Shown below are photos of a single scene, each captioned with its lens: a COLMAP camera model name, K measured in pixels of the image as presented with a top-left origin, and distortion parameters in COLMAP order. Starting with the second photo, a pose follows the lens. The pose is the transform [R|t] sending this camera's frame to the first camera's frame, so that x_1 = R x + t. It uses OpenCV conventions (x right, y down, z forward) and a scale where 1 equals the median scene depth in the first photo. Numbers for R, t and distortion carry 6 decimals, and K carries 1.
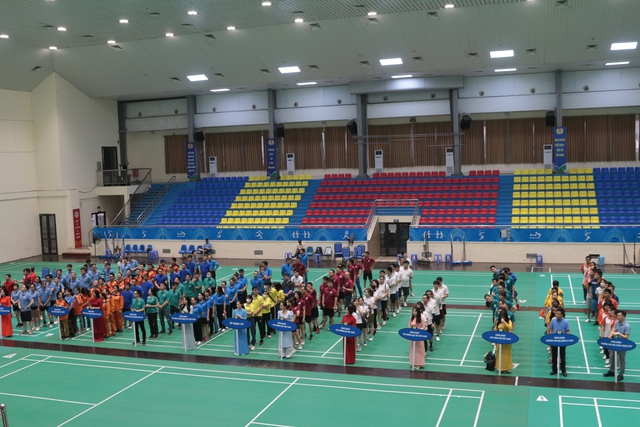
lens RADIAL K [[687.3, 0, 314.4], [0, 687.3, 217.8], [0, 0, 1]] dist [-0.078526, 0.000000]
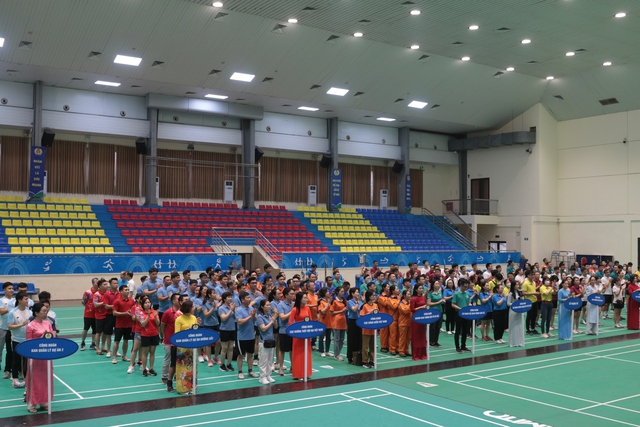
lens RADIAL K [[687.3, 0, 317.6], [0, 687.3, 218.0], [0, 0, 1]] dist [-0.078526, 0.000000]
pose [[0.607243, 0.061384, 0.792142, -0.471975], [0.041026, 0.993258, -0.108419, 0.056589], [-0.793457, 0.098335, 0.600631, 0.328775]]
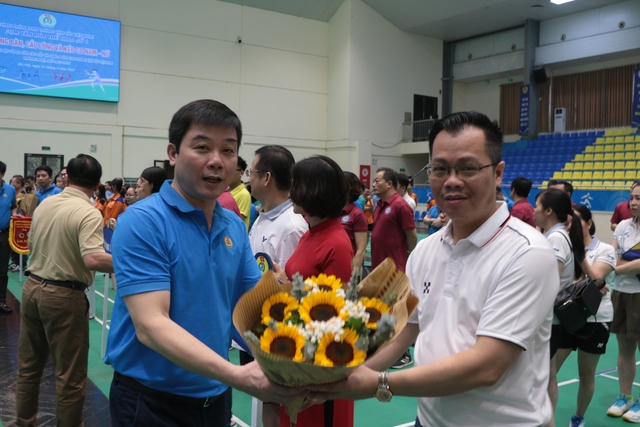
lens RADIAL K [[630.5, 0, 325.0], [0, 630.5, 213.8], [0, 0, 1]] dist [-0.068073, 0.000000]
pose [[0.799953, 0.074493, -0.595421, 0.053412], [-0.101706, 0.994740, -0.012191, 0.057157], [0.591380, 0.070310, 0.803322, 0.386357]]
